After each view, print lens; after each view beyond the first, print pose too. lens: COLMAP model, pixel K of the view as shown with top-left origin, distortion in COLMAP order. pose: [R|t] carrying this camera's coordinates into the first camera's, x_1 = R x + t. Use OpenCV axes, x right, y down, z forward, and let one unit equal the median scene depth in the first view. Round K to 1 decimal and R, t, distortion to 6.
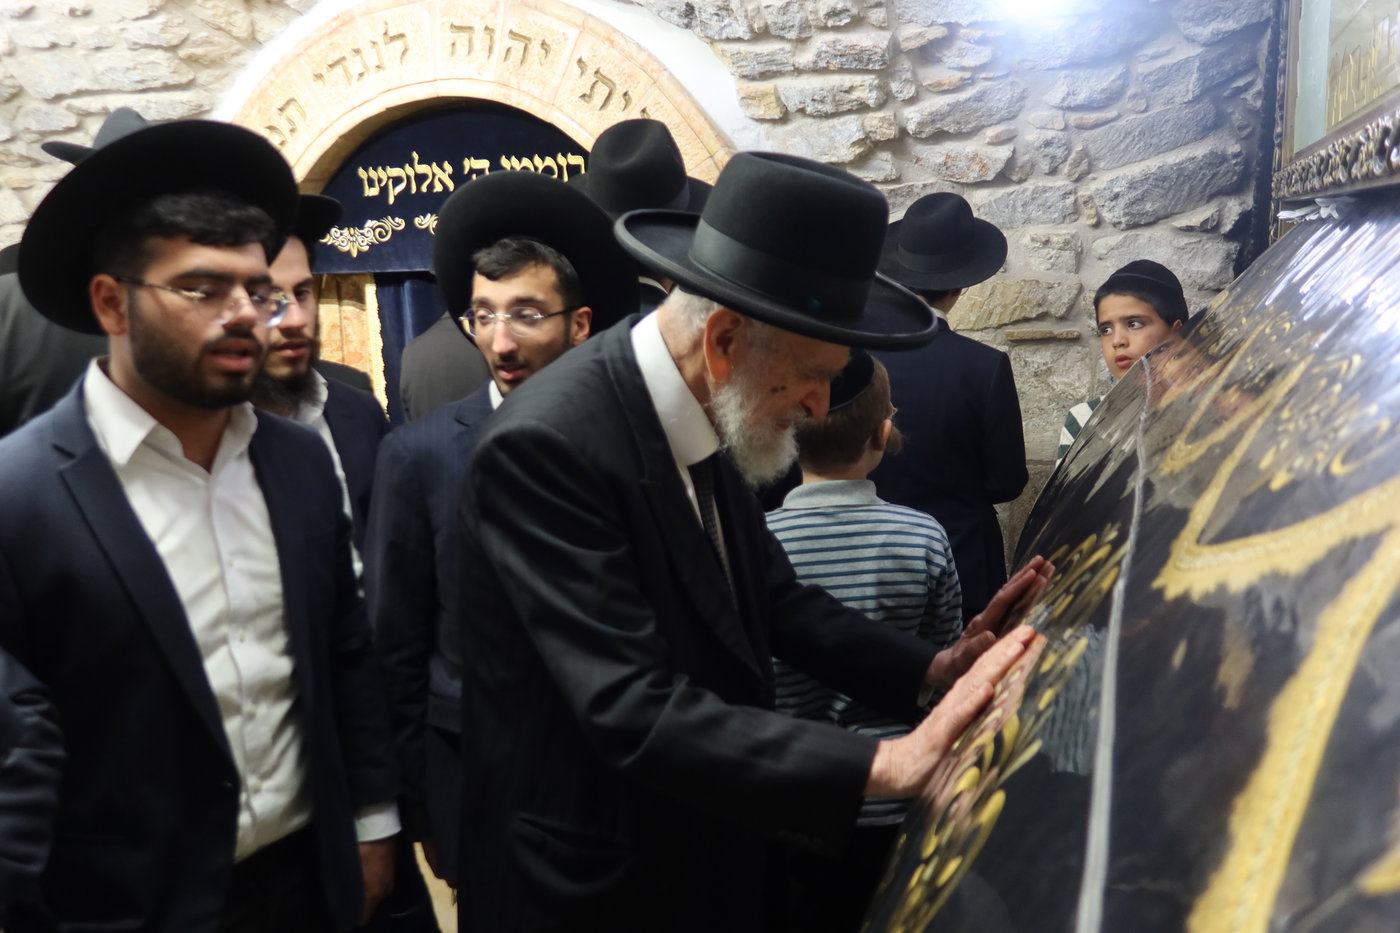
lens RADIAL K [[1307.2, 0, 667.9], [0, 1307.2, 468.6], [0, 0, 1]] dist [0.002350, 0.000000]
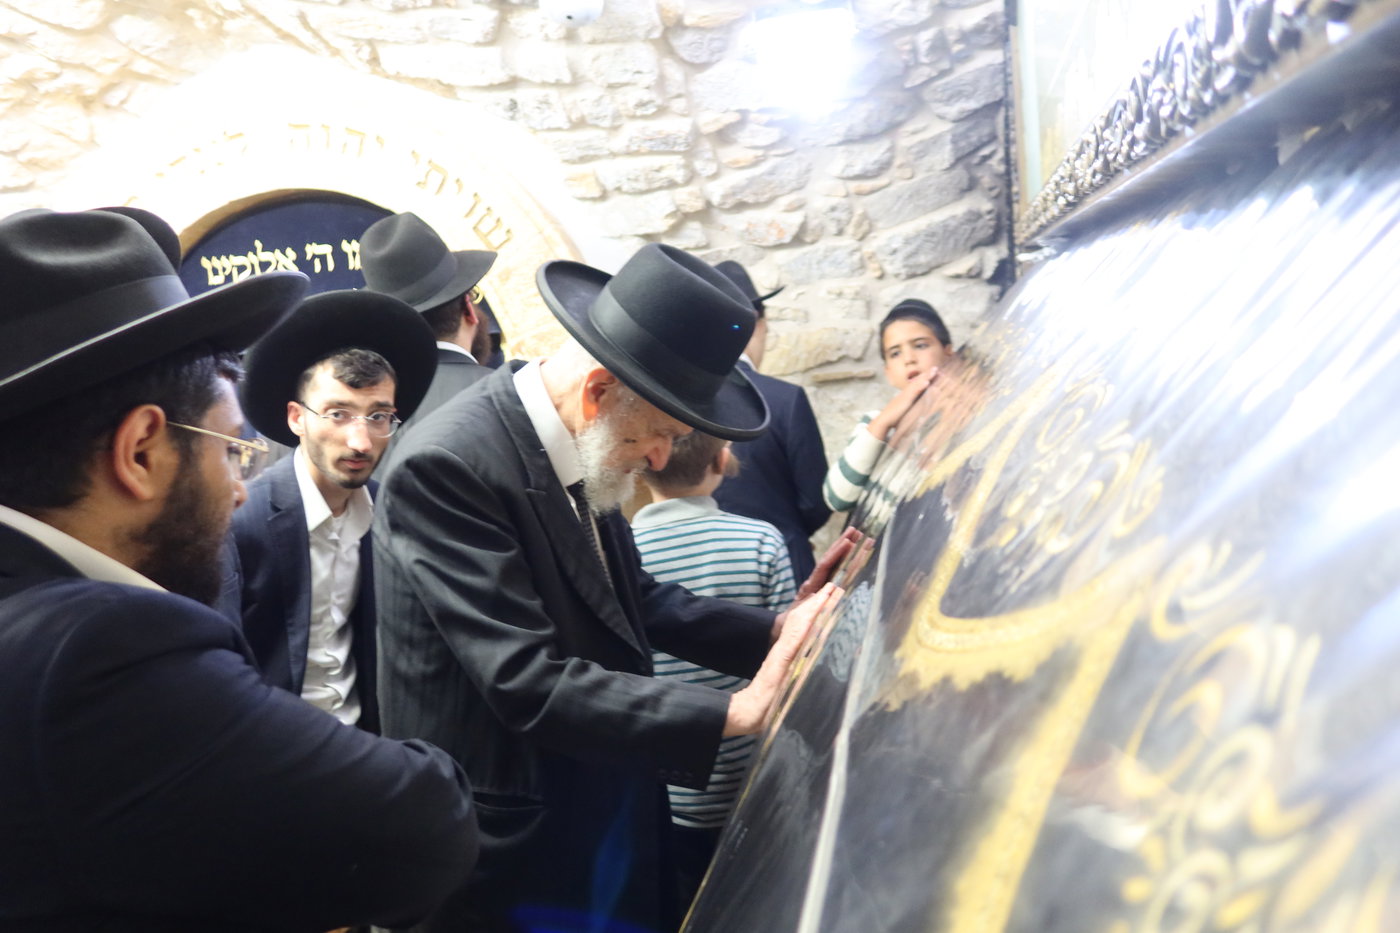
lens RADIAL K [[1307.2, 0, 690.7], [0, 1307.2, 457.7], [0, 0, 1]] dist [0.002350, 0.000000]
pose [[0.985953, -0.069666, 0.151803, -0.023938], [0.079417, 0.995086, -0.059142, 0.028387], [-0.146937, 0.070367, 0.986640, -0.104796]]
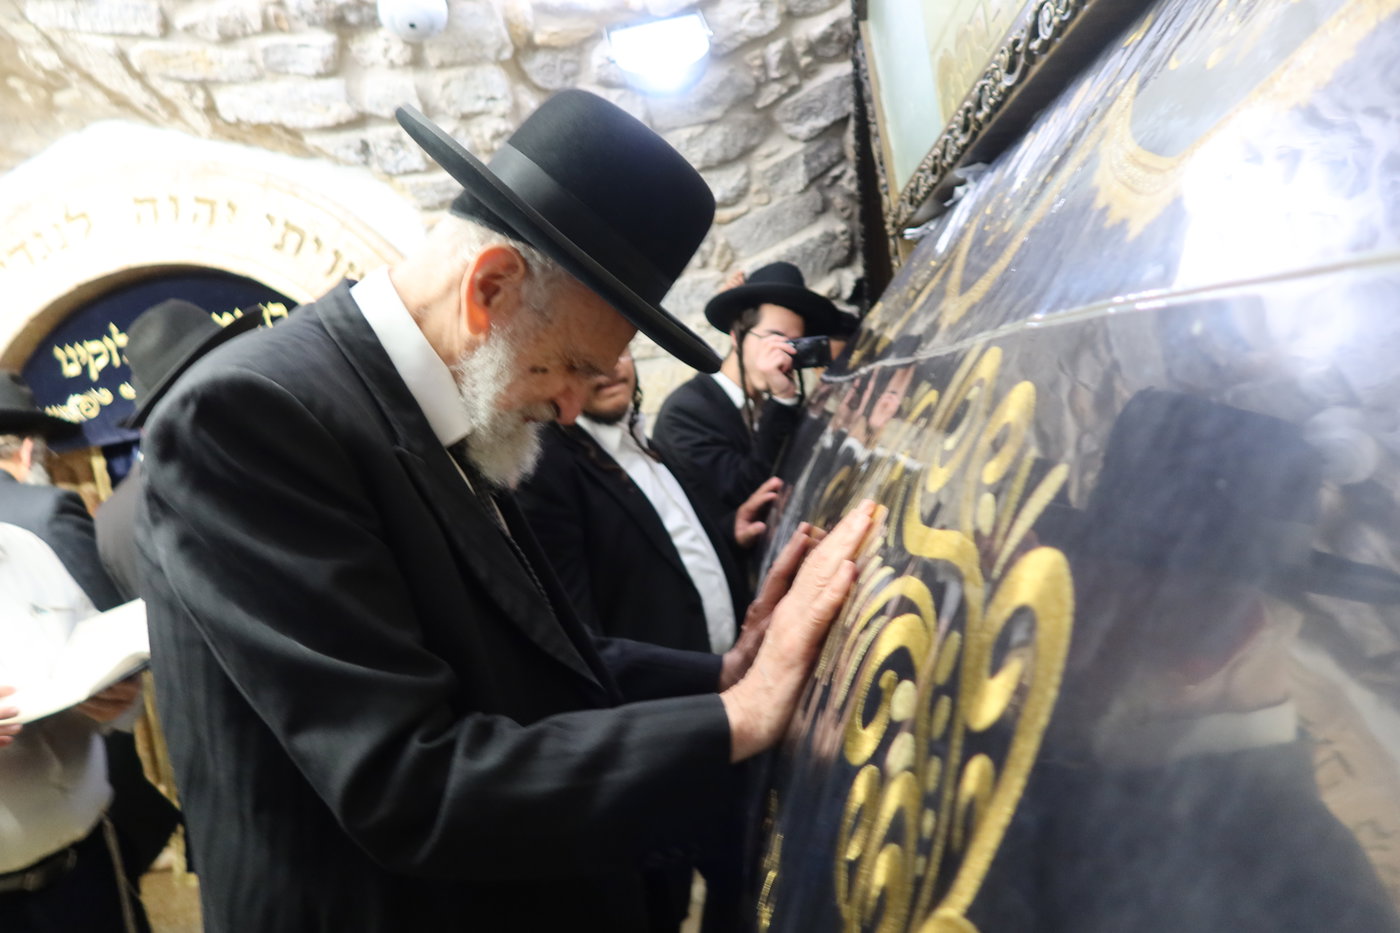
lens RADIAL K [[1054.3, 0, 705.5], [0, 1054.3, 470.8], [0, 0, 1]] dist [-0.009639, -0.014790]
pose [[0.943756, -0.155776, 0.291647, -0.012892], [0.194477, 0.974875, -0.108615, 0.061634], [-0.267400, 0.159224, 0.950339, 0.124968]]
